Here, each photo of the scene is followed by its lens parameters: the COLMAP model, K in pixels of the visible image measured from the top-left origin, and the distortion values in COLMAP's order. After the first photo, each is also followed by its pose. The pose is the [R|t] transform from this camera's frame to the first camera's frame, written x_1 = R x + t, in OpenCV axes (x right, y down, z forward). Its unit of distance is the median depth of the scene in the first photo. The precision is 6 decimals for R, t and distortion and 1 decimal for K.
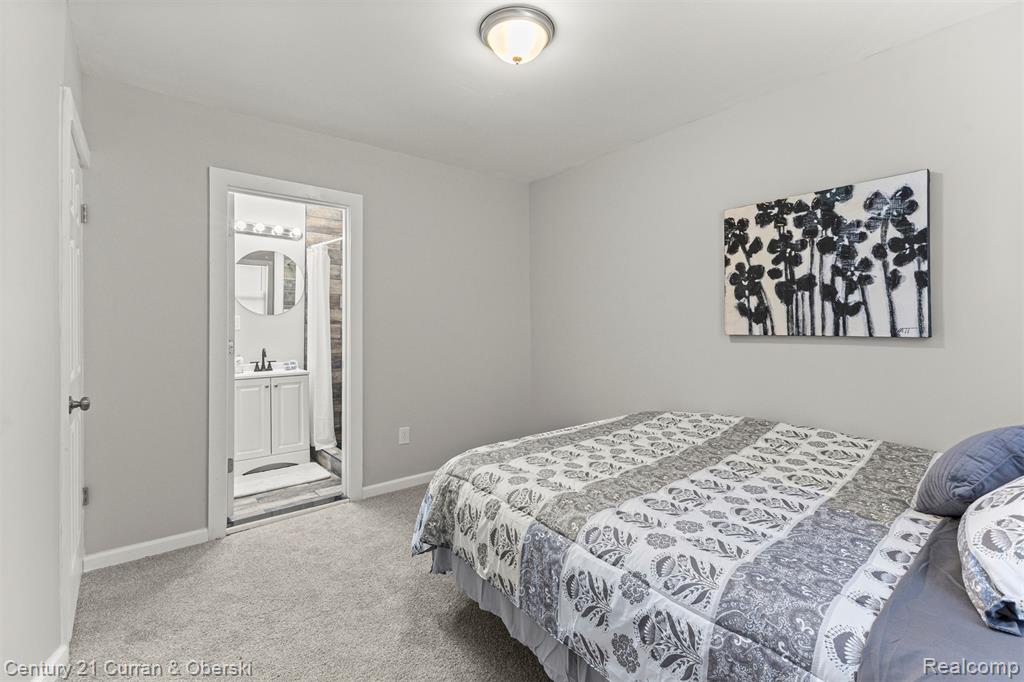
lens RADIAL K [[444.9, 0, 518.2], [0, 444.9, 337.5], [0, 0, 1]] dist [0.010872, -0.002185]
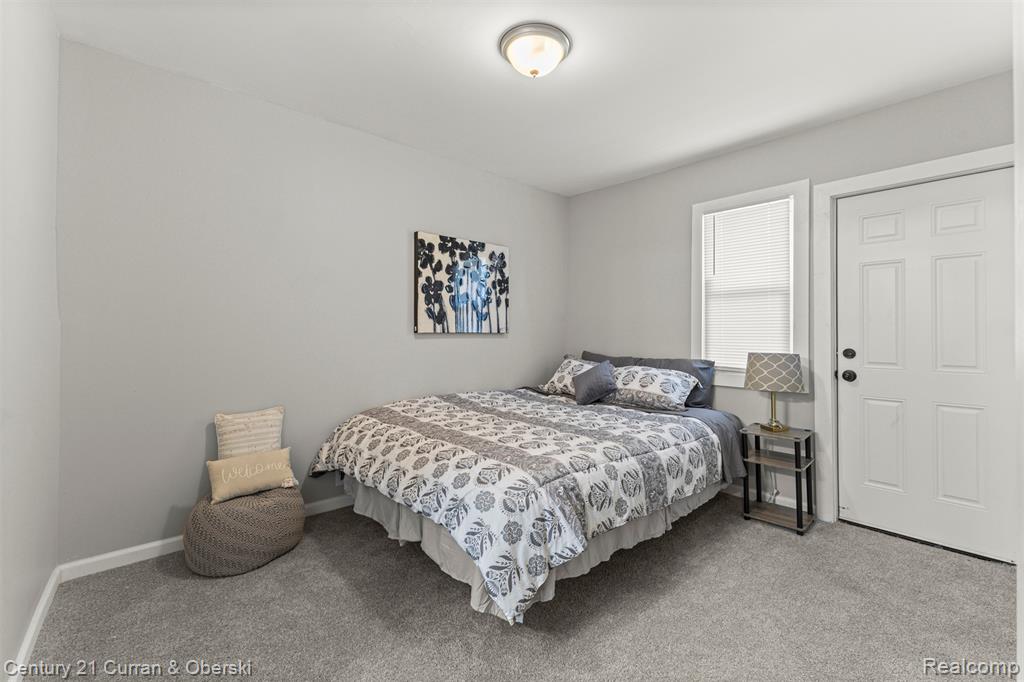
lens RADIAL K [[444.9, 0, 518.4], [0, 444.9, 332.0], [0, 0, 1]] dist [0.010872, -0.002185]
pose [[-0.042096, -0.001079, 0.999113, -0.861527], [0.020694, 0.999784, 0.001952, -0.006140], [-0.998899, 0.020757, -0.042065, 0.874443]]
